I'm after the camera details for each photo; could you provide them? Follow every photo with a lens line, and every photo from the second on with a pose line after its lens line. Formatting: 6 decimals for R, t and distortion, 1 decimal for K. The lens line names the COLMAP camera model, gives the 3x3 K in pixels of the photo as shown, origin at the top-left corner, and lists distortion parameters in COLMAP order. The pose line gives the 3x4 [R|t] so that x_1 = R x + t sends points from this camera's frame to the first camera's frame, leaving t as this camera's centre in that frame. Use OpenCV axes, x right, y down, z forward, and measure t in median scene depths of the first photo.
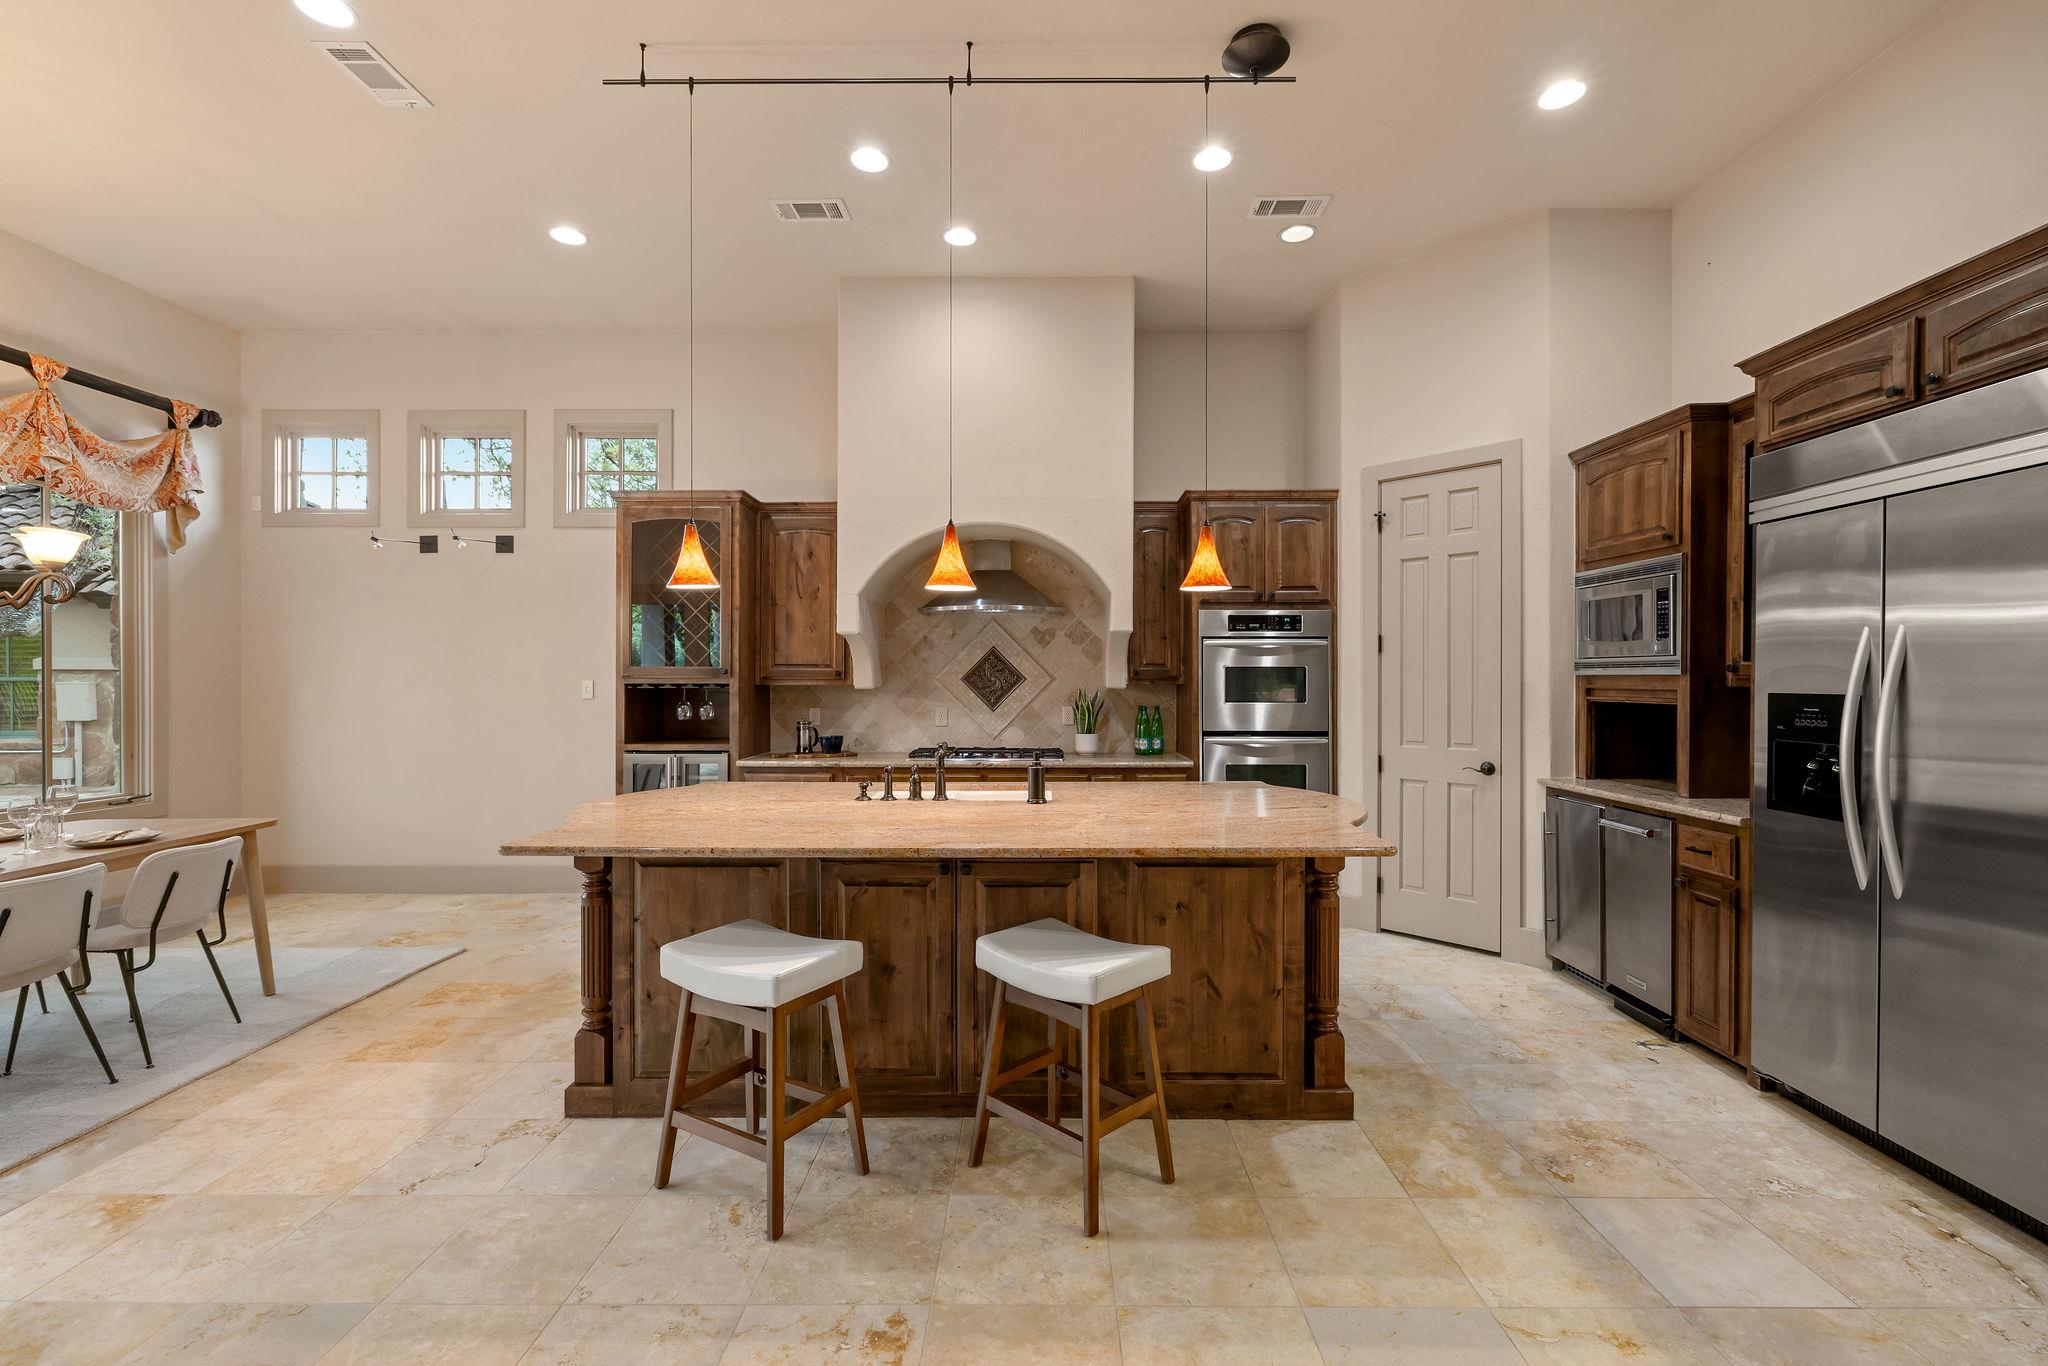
lens RADIAL K [[872.6, 0, 1035.0], [0, 872.6, 684.4], [0, 0, 1]] dist [-0.003619, -0.000431]
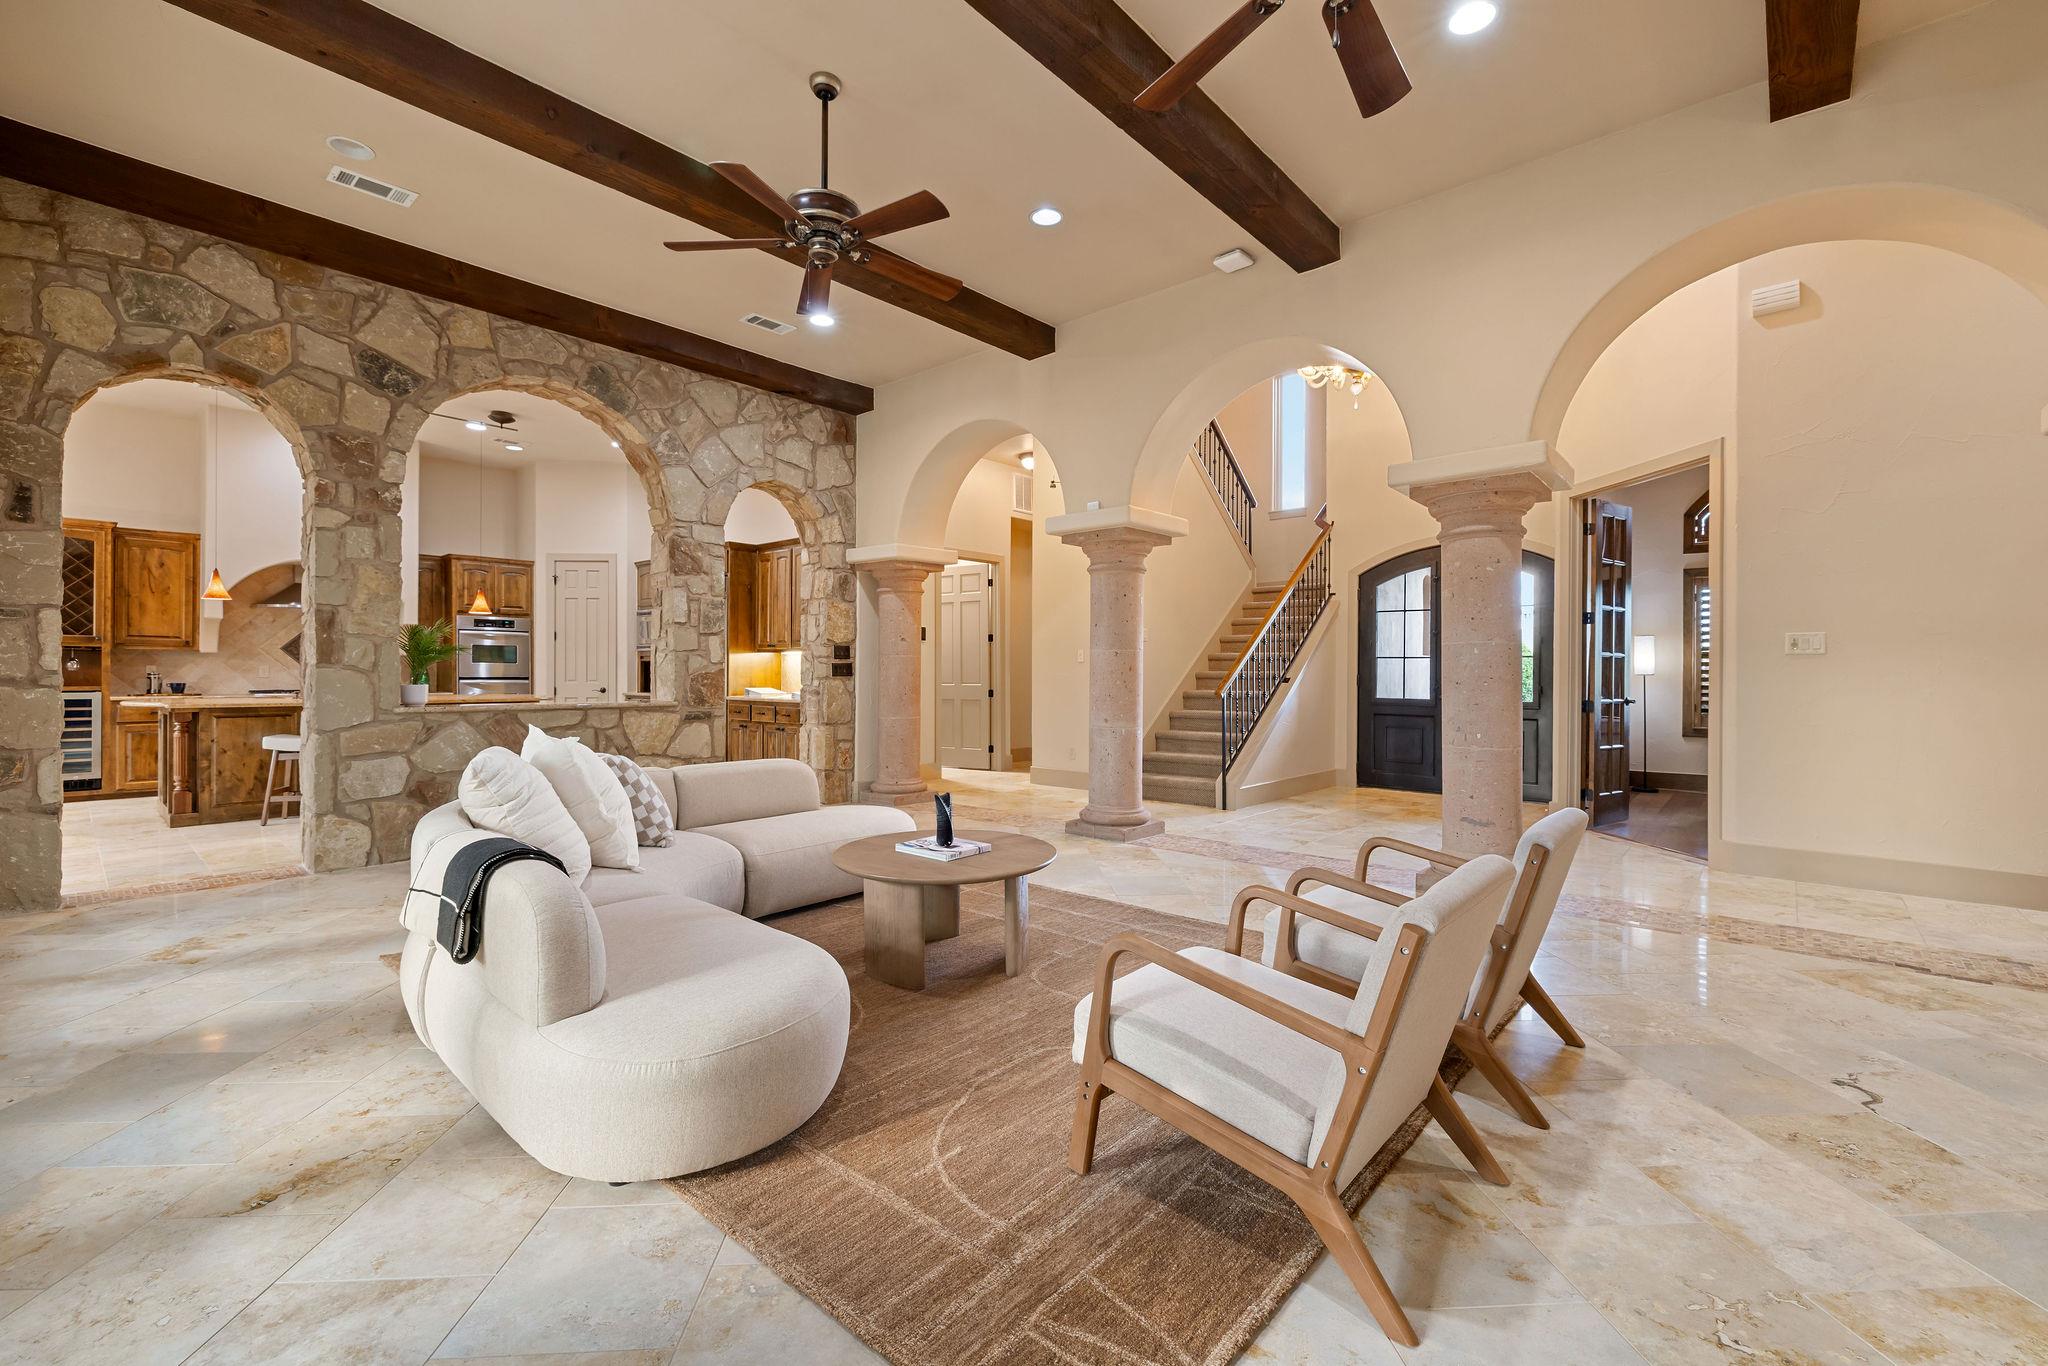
lens RADIAL K [[858.2, 0, 1027.5], [0, 858.2, 673.7], [0, 0, 1]] dist [-0.000259, 0.000049]
pose [[0.655604, 0.002025, 0.755102, -0.414711], [0.000186, 0.999996, -0.002843, 0.050455], [-0.755104, 0.002005, 0.655601, -1.197096]]
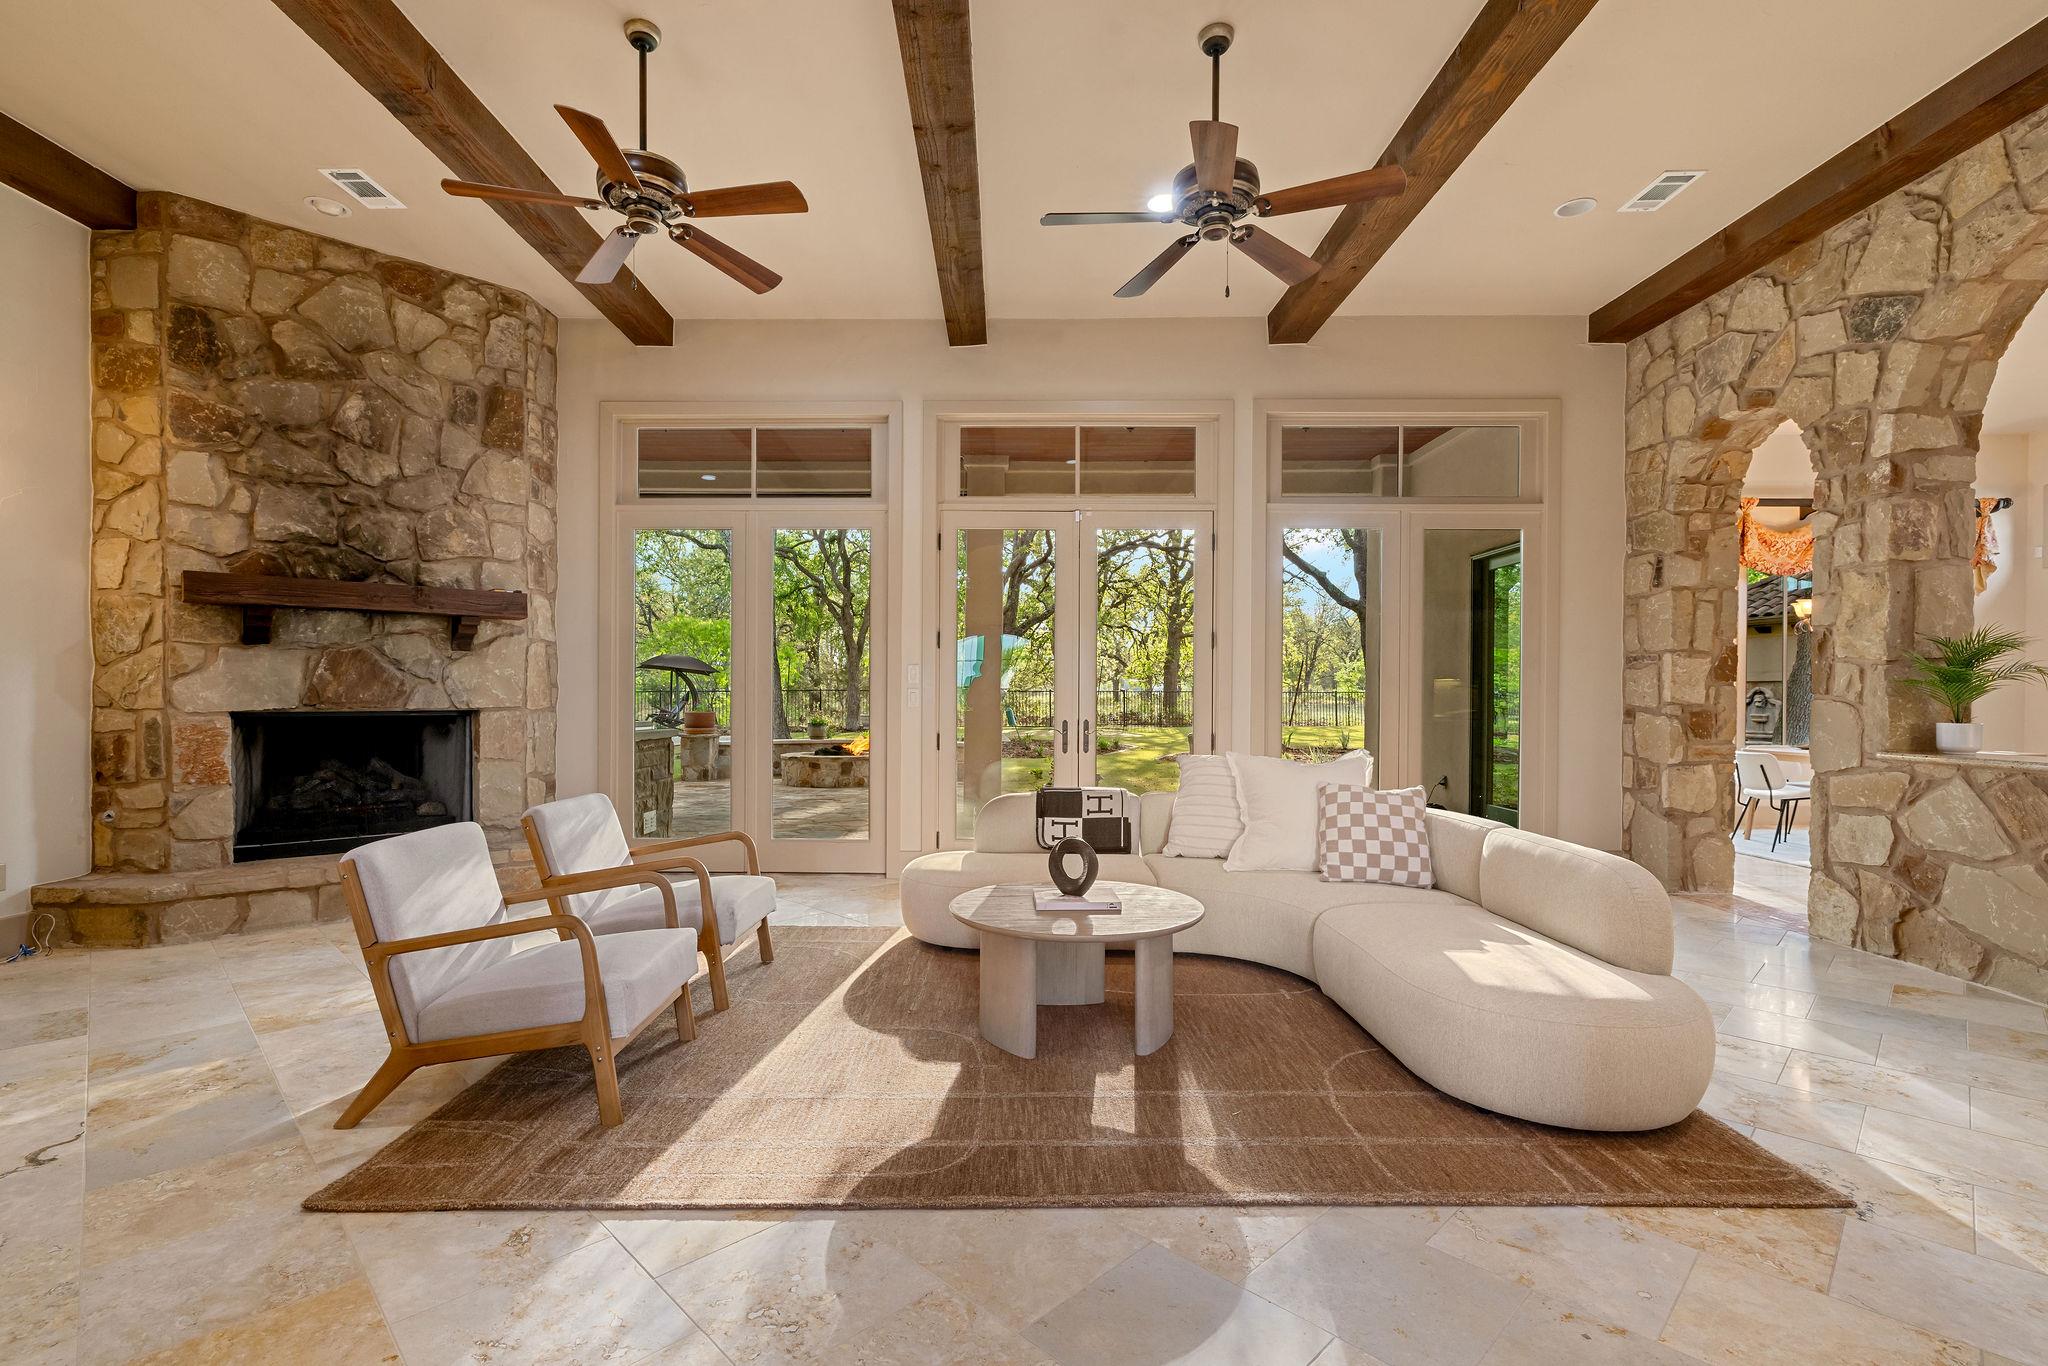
lens RADIAL K [[923.6, 0, 1000.5], [0, 923.6, 702.5], [0, 0, 1]] dist [0.000541, -0.000587]
pose [[0.000482, 0.007330, -0.999973, 0.675730], [-0.008040, 0.999941, 0.007326, 0.043791], [0.999968, 0.008036, 0.000541, -0.764538]]
